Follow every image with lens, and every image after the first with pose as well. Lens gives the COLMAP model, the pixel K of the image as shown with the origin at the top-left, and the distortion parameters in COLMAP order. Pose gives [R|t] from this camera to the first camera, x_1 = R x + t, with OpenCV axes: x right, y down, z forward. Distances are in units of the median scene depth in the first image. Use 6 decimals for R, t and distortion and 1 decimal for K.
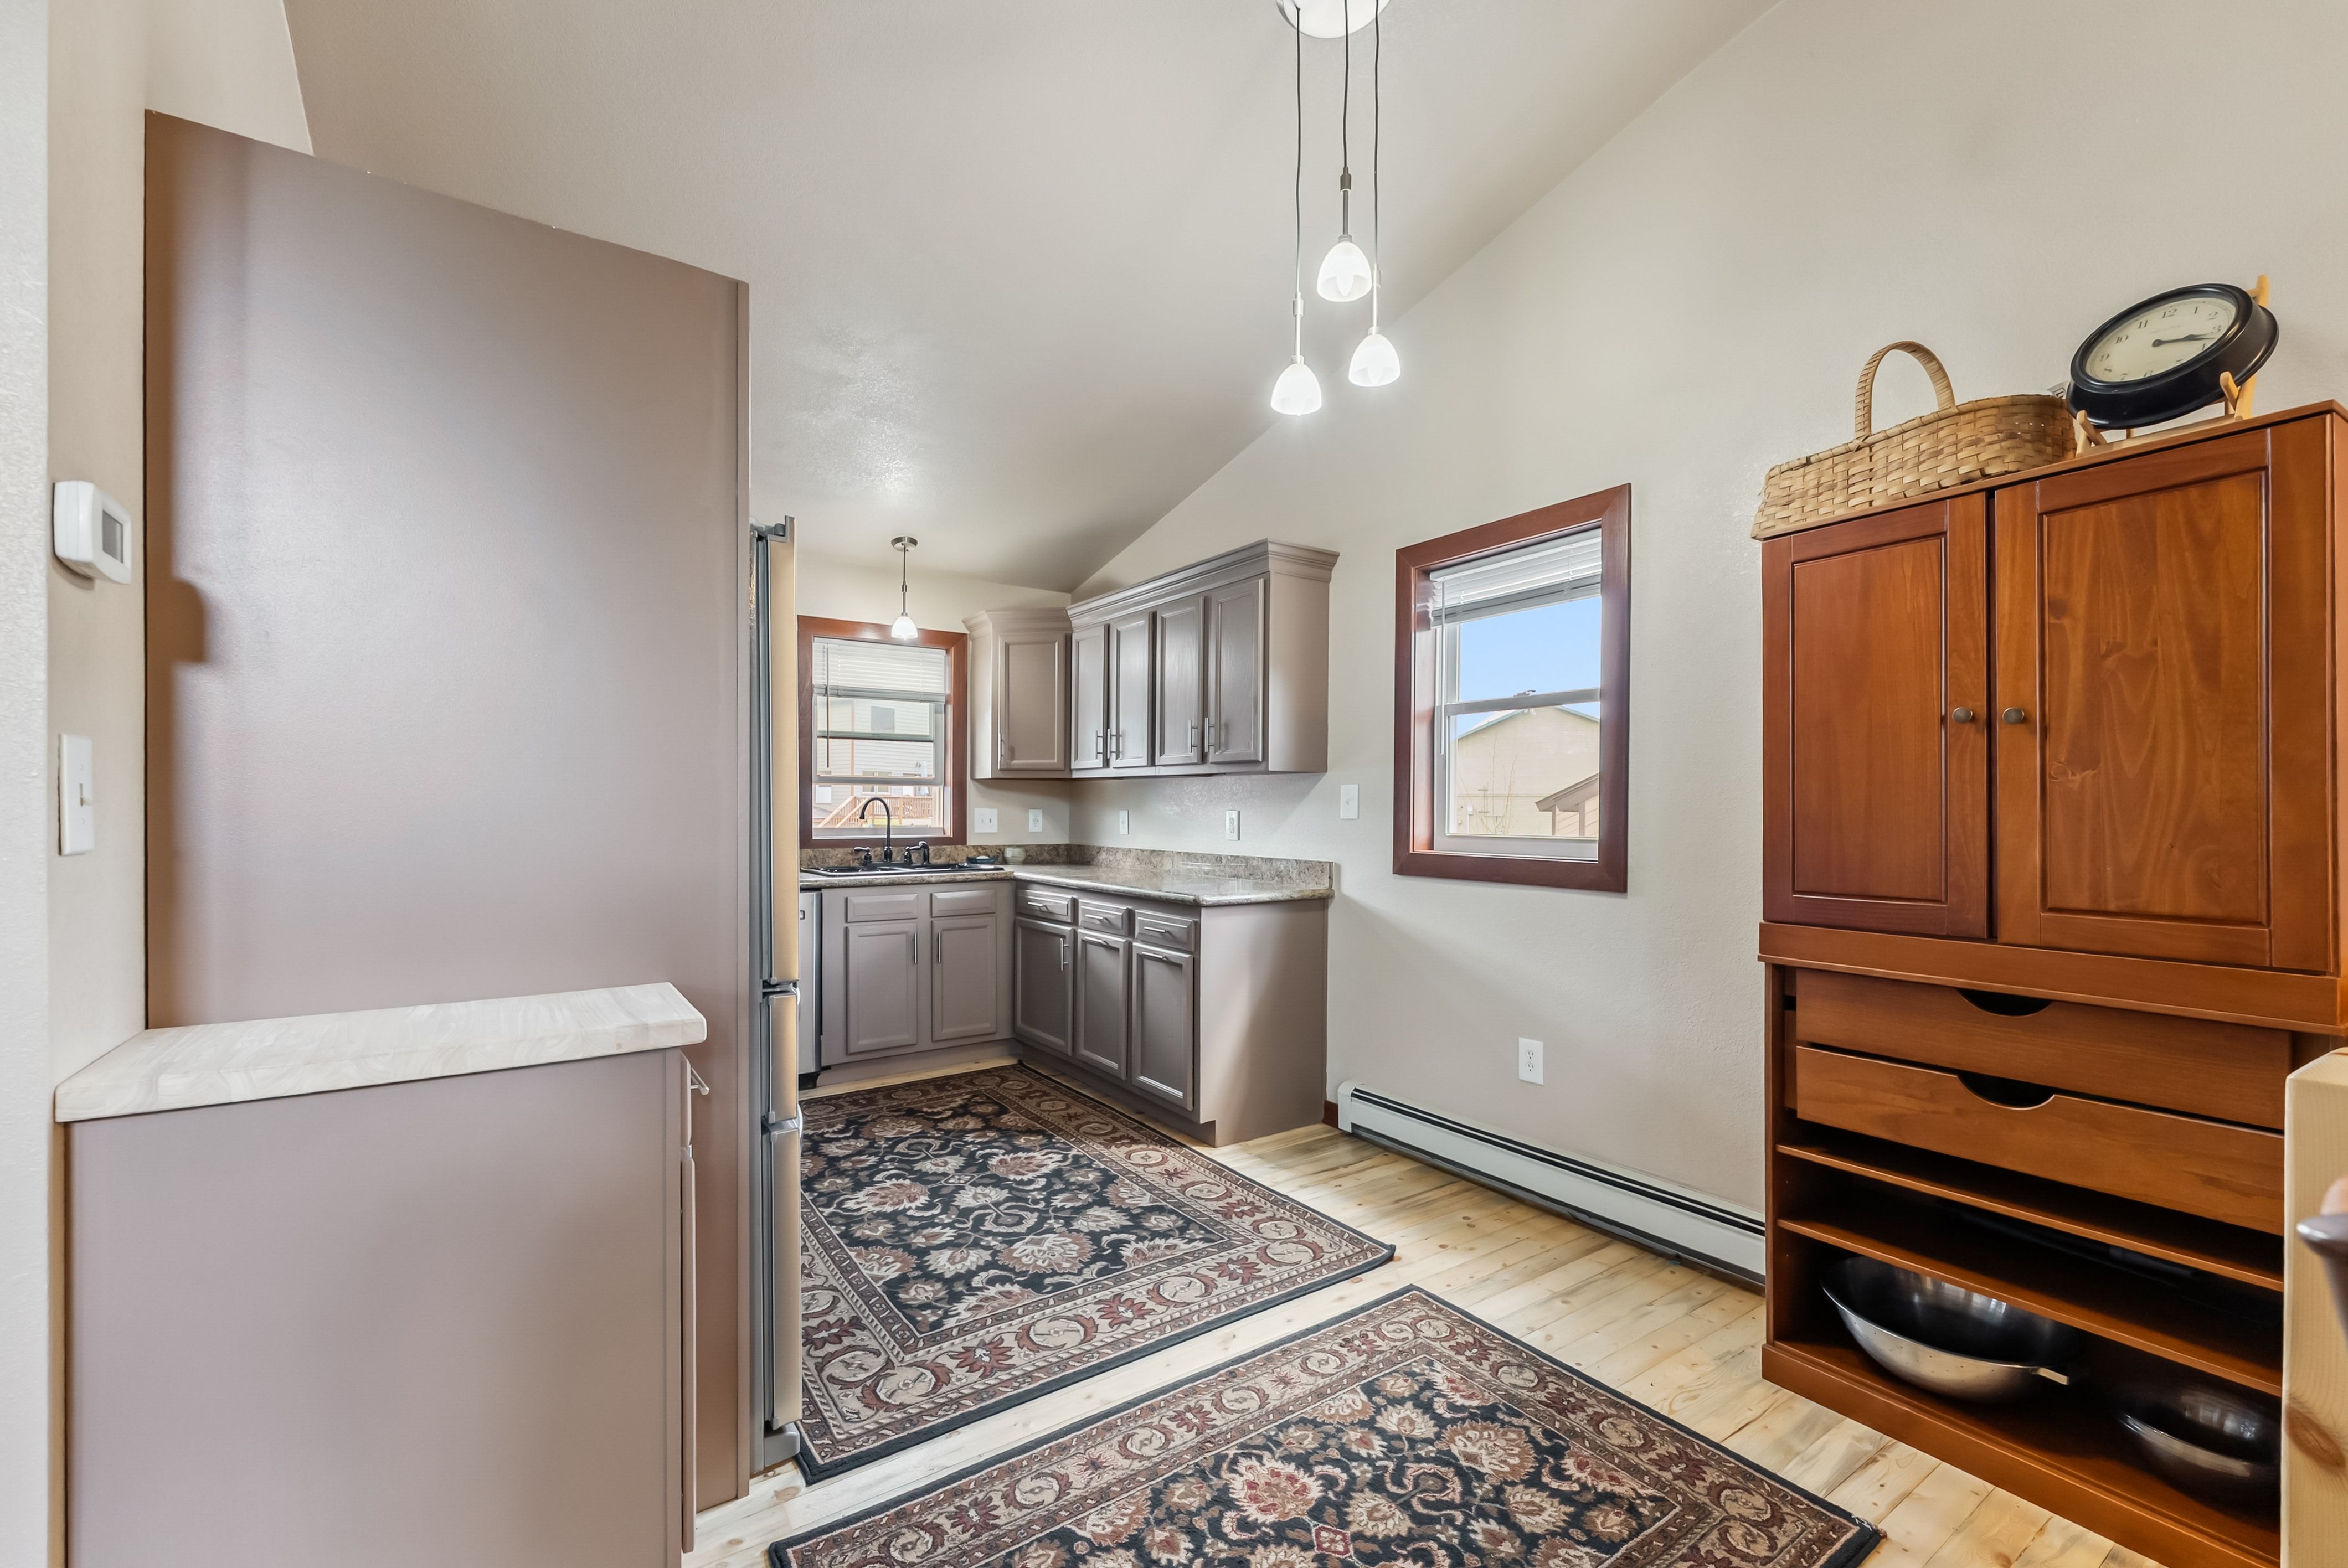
lens RADIAL K [[968.5, 0, 1175.0], [0, 968.5, 817.7], [0, 0, 1]] dist [0.000394, 0.000033]
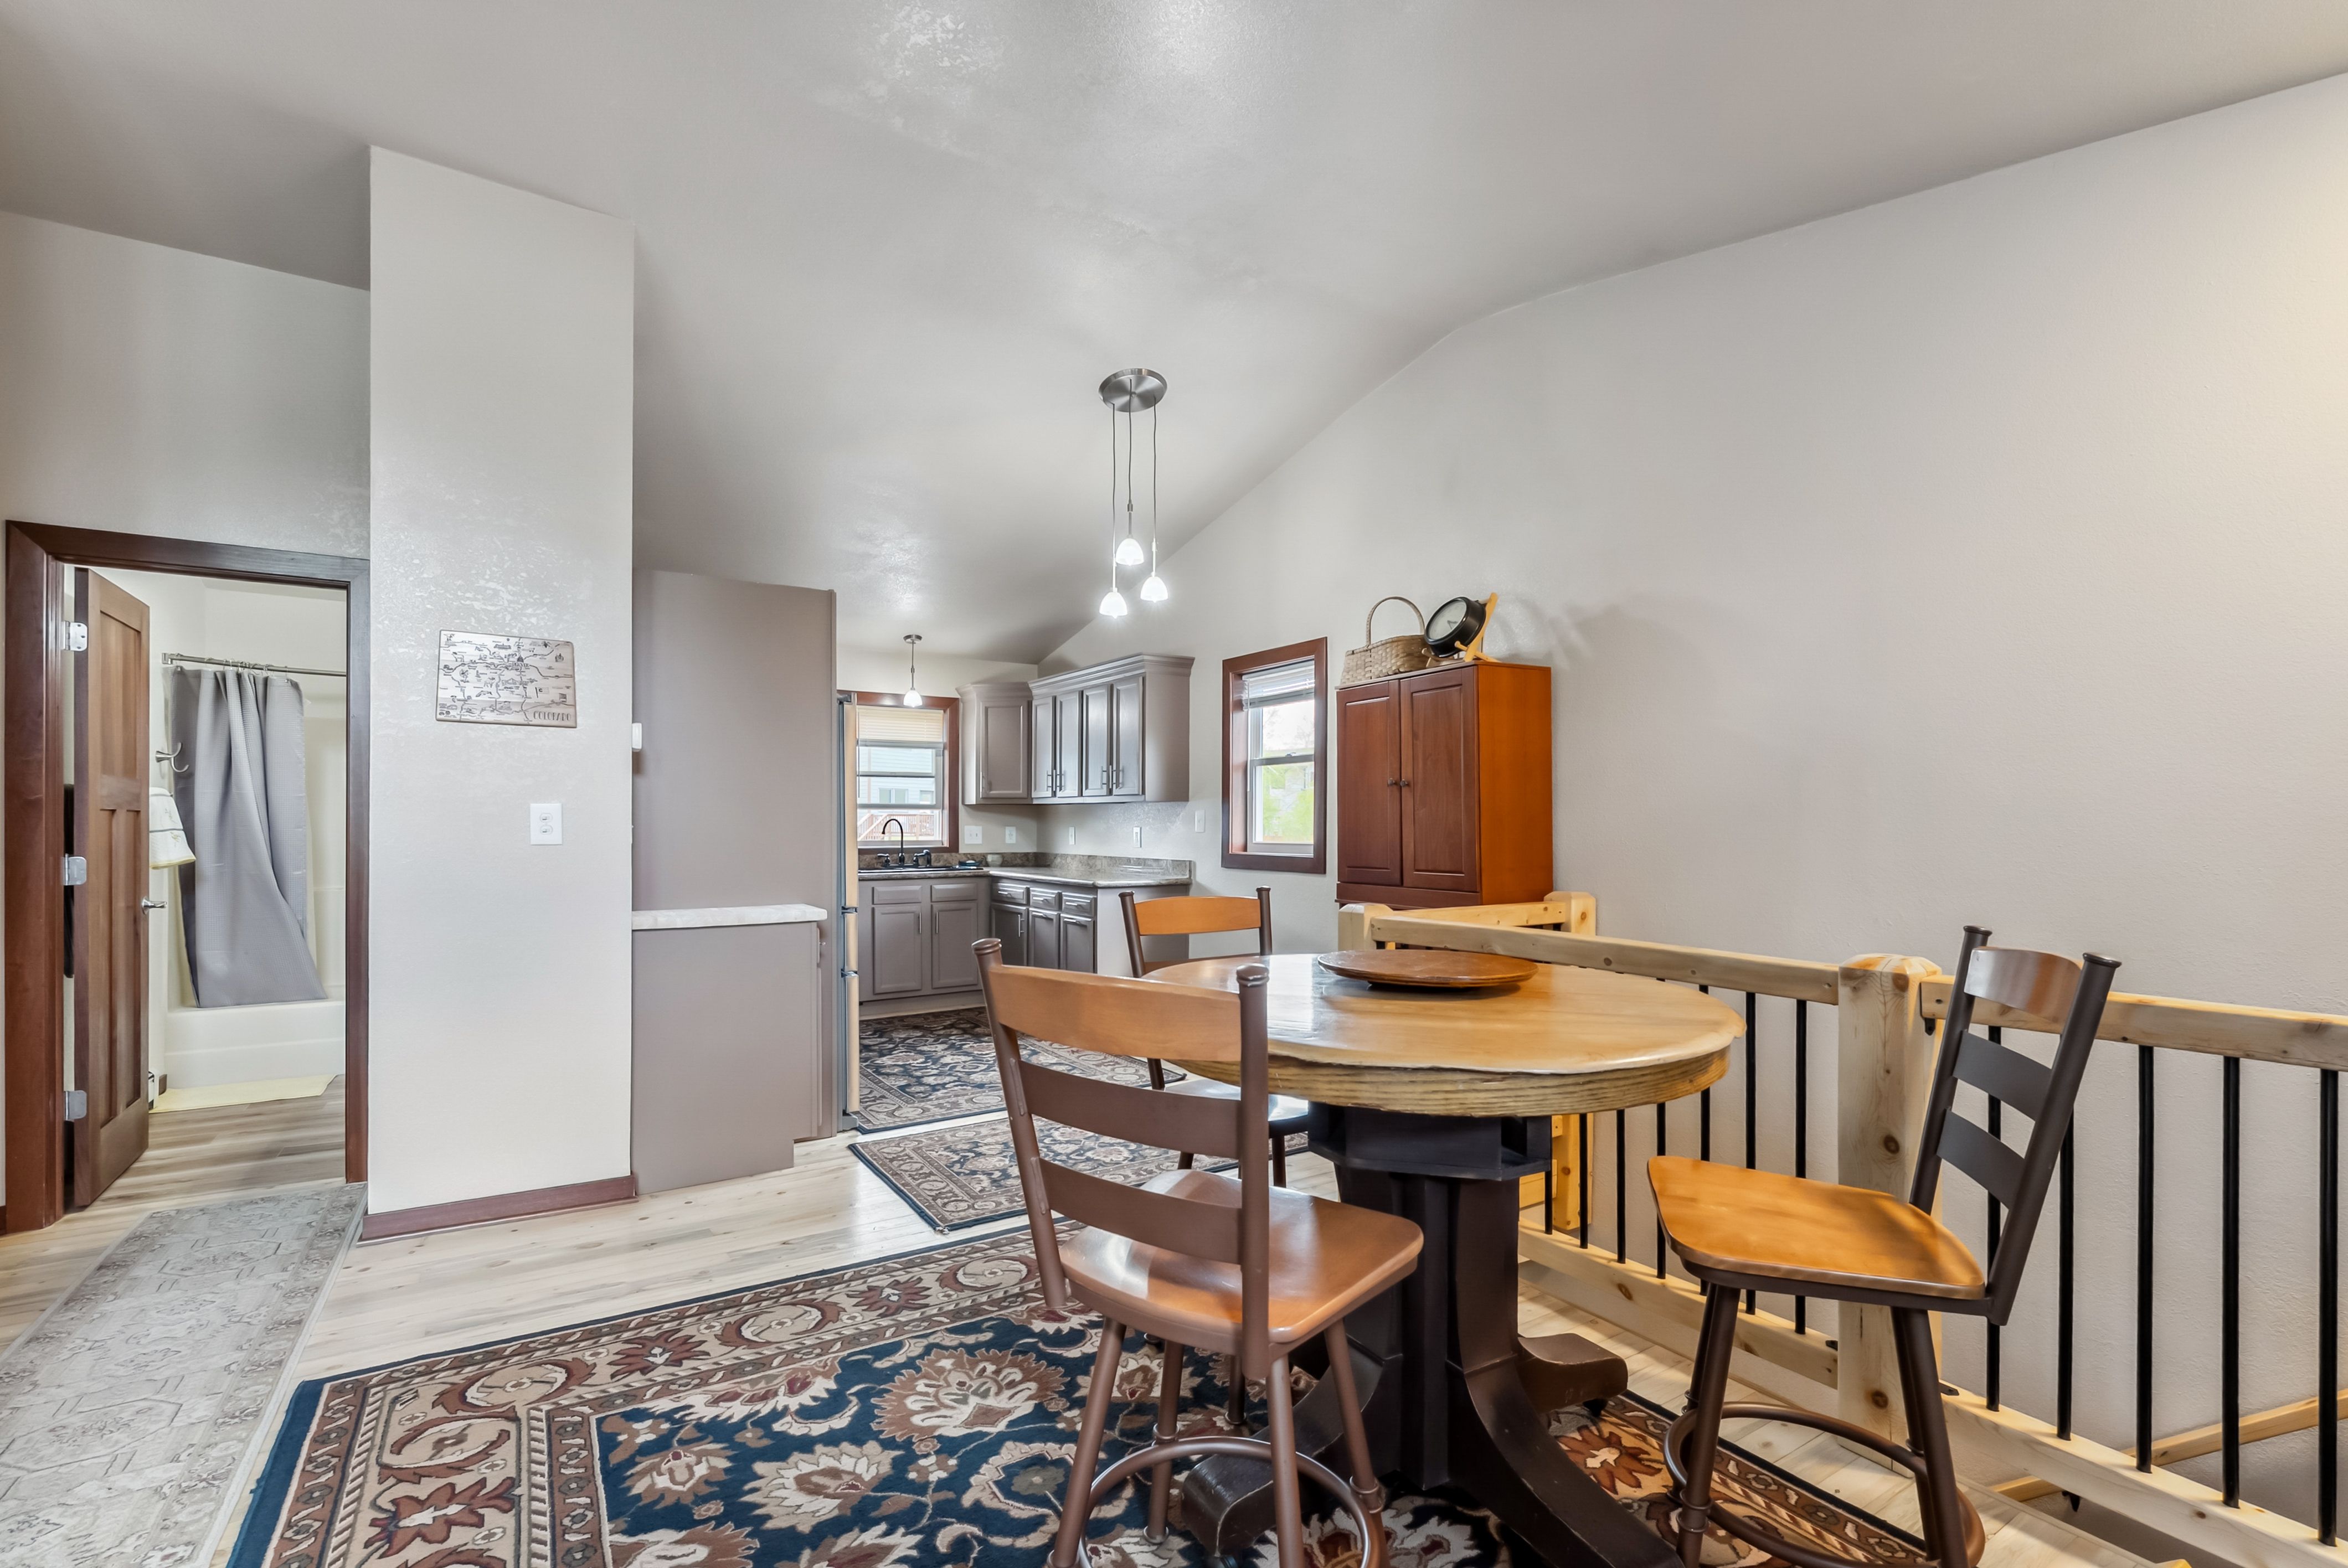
lens RADIAL K [[1039.2, 0, 1182.8], [0, 1039.2, 826.7], [0, 0, 1]] dist [-0.000710, -0.000153]
pose [[0.999621, -0.003237, -0.027329, 0.185429], [0.003042, 0.999970, -0.007188, 0.003924], [0.027352, 0.007102, 0.999601, -0.601839]]
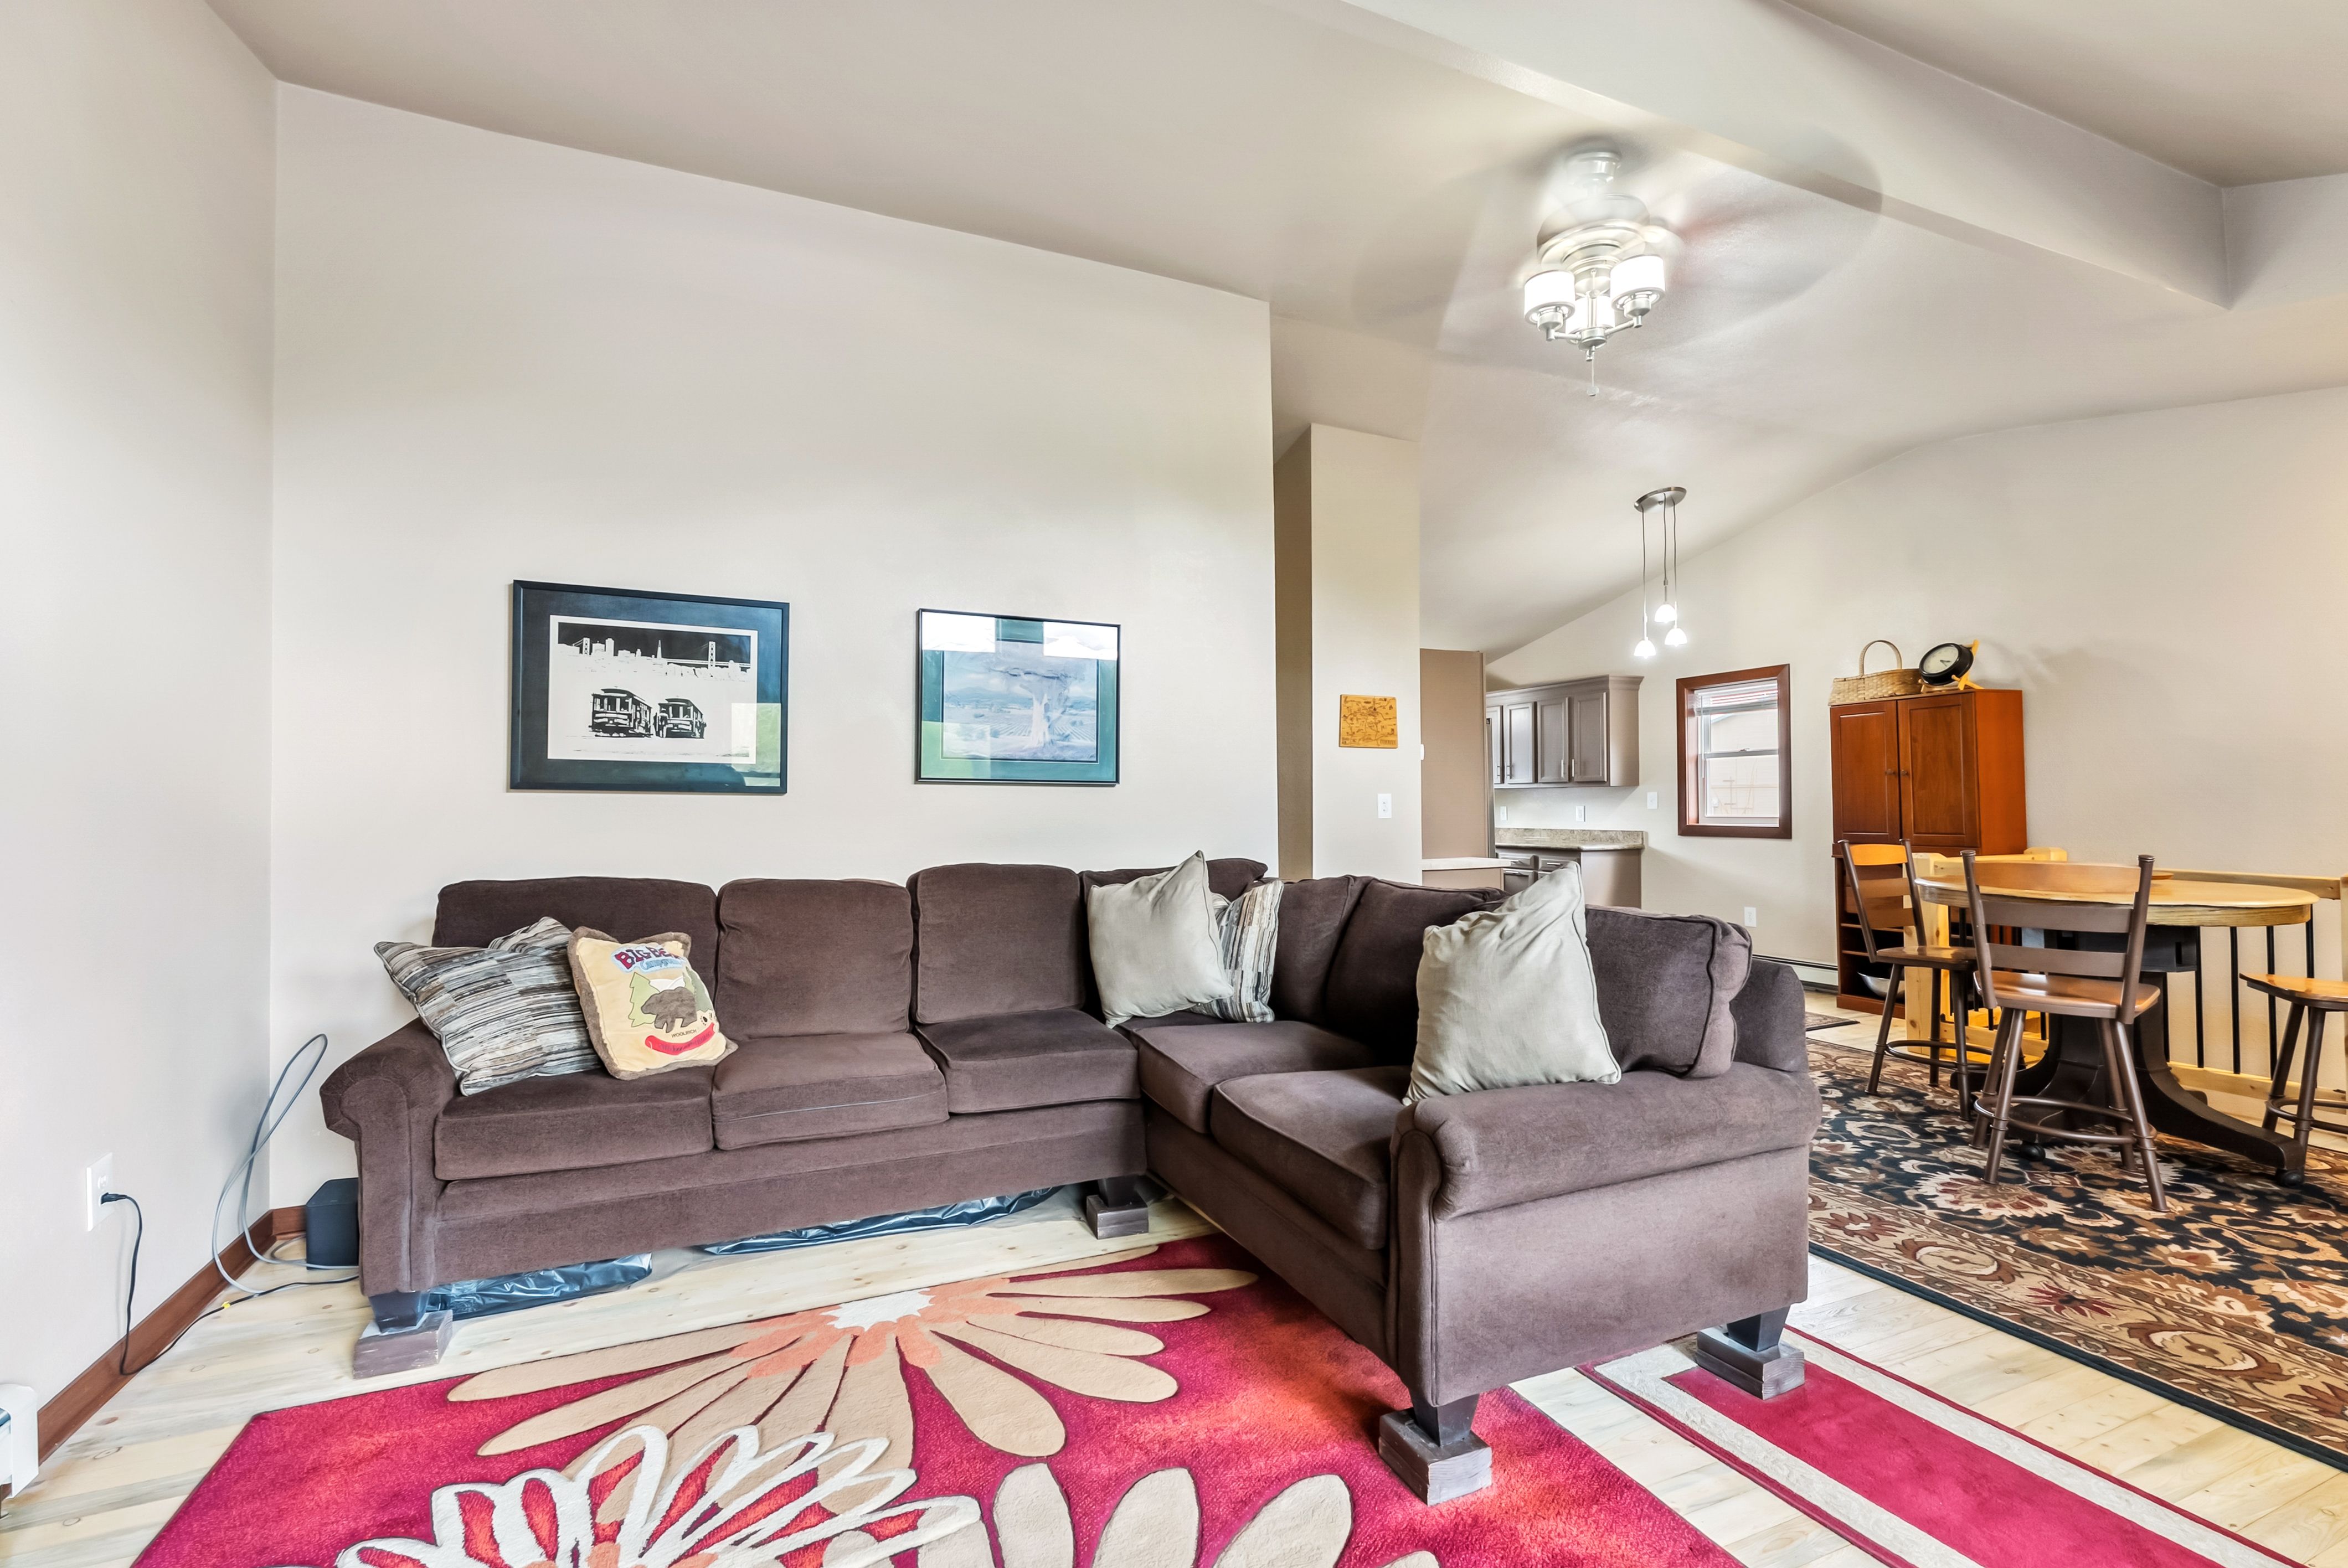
lens RADIAL K [[1022.2, 0, 1173.0], [0, 1022.2, 796.2], [0, 0, 1]] dist [-0.001520, 0.000210]
pose [[0.982089, -0.014524, -0.187857, -0.374009], [0.011013, 0.999745, -0.019718, 0.004805], [0.188096, 0.017296, 0.981998, -1.191558]]
